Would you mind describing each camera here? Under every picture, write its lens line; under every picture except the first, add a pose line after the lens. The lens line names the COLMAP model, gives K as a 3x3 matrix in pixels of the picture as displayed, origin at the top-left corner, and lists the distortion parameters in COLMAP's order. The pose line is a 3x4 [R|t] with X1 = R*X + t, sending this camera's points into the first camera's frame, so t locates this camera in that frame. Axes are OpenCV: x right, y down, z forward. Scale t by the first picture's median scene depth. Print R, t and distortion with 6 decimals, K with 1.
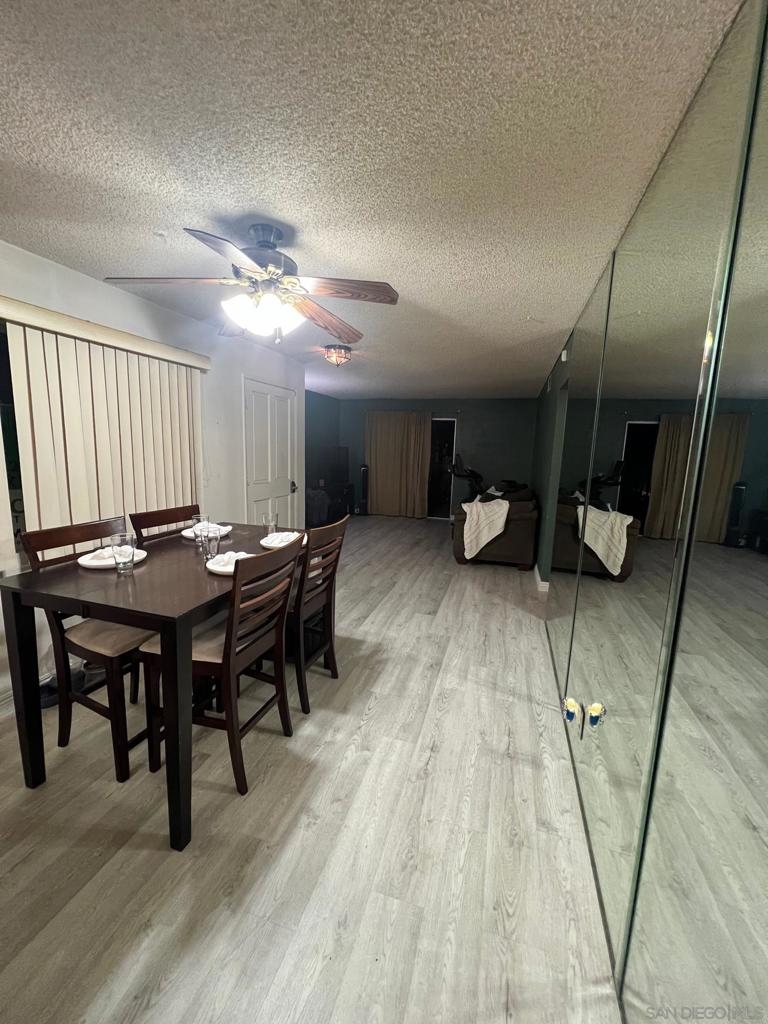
lens RADIAL K [[409.0, 0, 386.4], [0, 409.0, 508.7], [0, 0, 1]] dist [-0.001704, 0.000474]
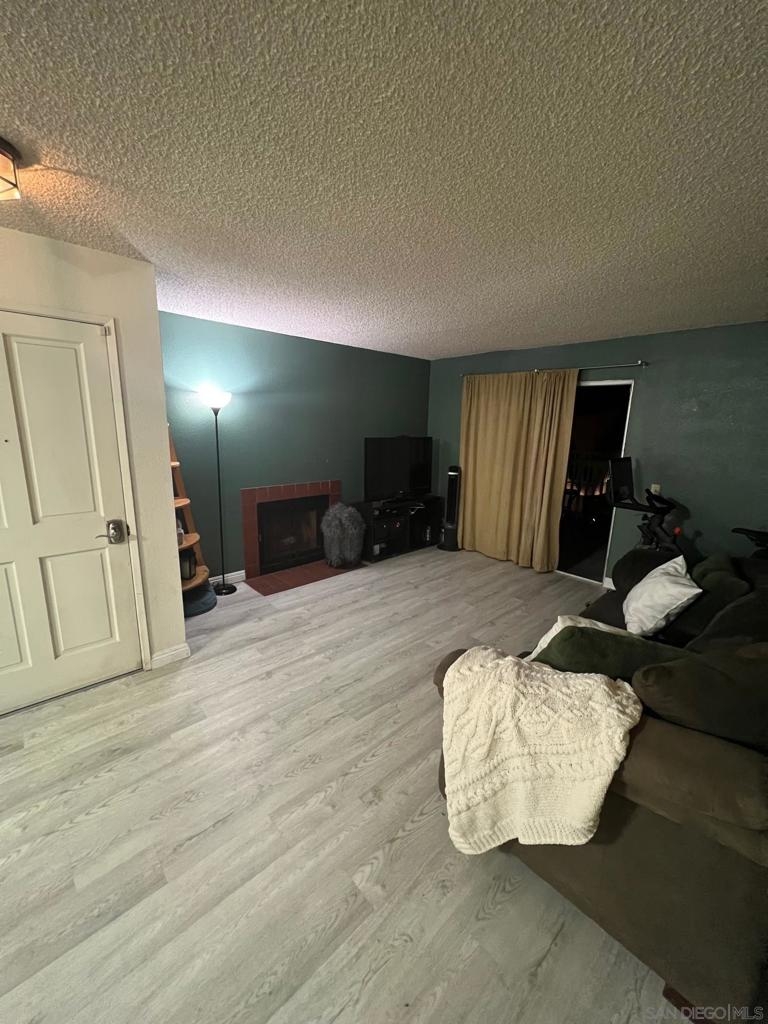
lens RADIAL K [[409.0, 0, 384.5], [0, 409.0, 516.8], [0, 0, 1]] dist [-0.001704, 0.000474]
pose [[0.867008, 0.105662, -0.486963, 0.647059], [-0.076073, 0.993871, 0.080208, -0.314453], [0.492453, -0.032496, 0.869732, 1.739813]]
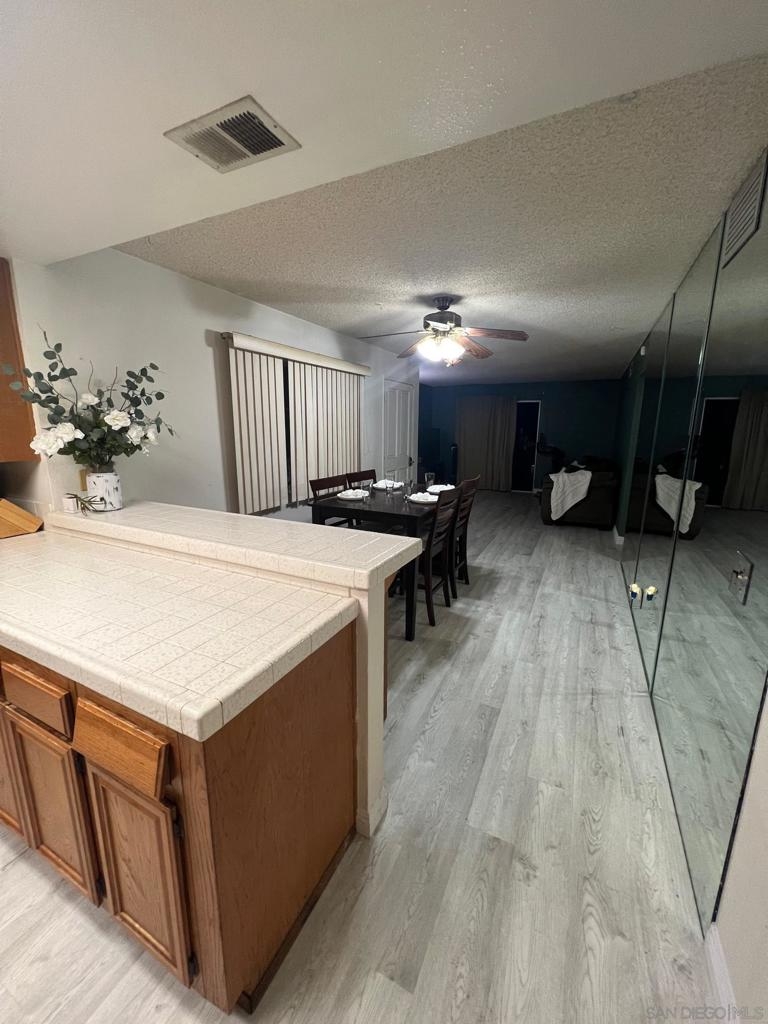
lens RADIAL K [[409.0, 0, 386.4], [0, 409.0, 508.4], [0, 0, 1]] dist [-0.001704, 0.000474]
pose [[0.986617, 0.008417, -0.162837, -0.220971], [-0.001452, 0.999081, 0.042848, 0.090143], [0.163048, -0.042039, 0.985722, -0.641733]]
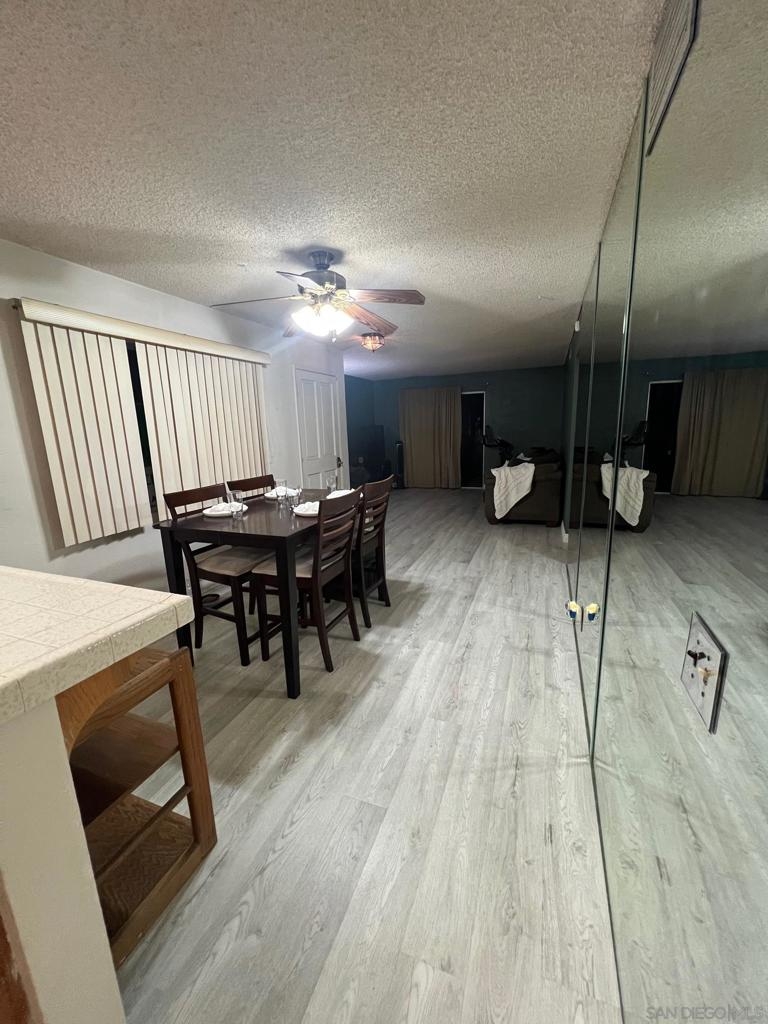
lens RADIAL K [[409.0, 0, 386.5], [0, 409.0, 508.5], [0, 0, 1]] dist [-0.001704, 0.000474]
pose [[0.995067, -0.047098, -0.087310, -0.009168], [0.051166, 0.997678, 0.044953, 0.072539], [0.084990, -0.049198, 0.995166, -0.291489]]
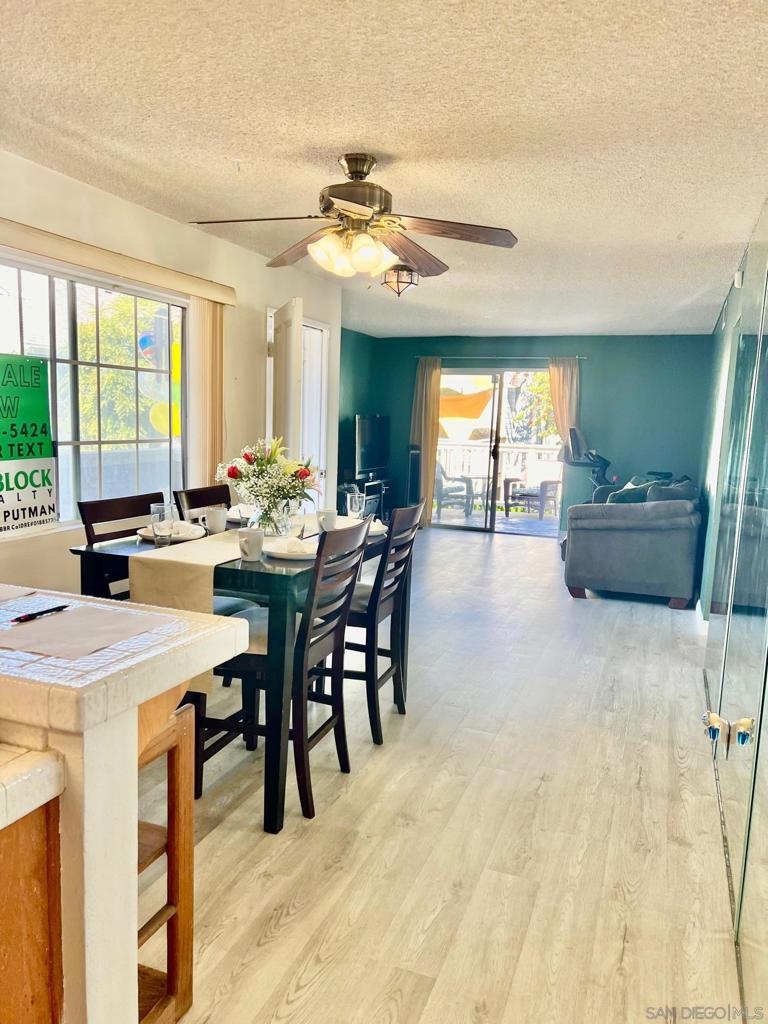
lens RADIAL K [[768.7, 0, 378.7], [0, 768.7, 522.3], [0, 0, 1]] dist [0.028597, -0.018720]
pose [[0.997395, 0.015289, -0.070490, -0.110377], [-0.016431, 0.999742, -0.015652, 0.102253], [0.070233, 0.016769, 0.997390, -0.550680]]
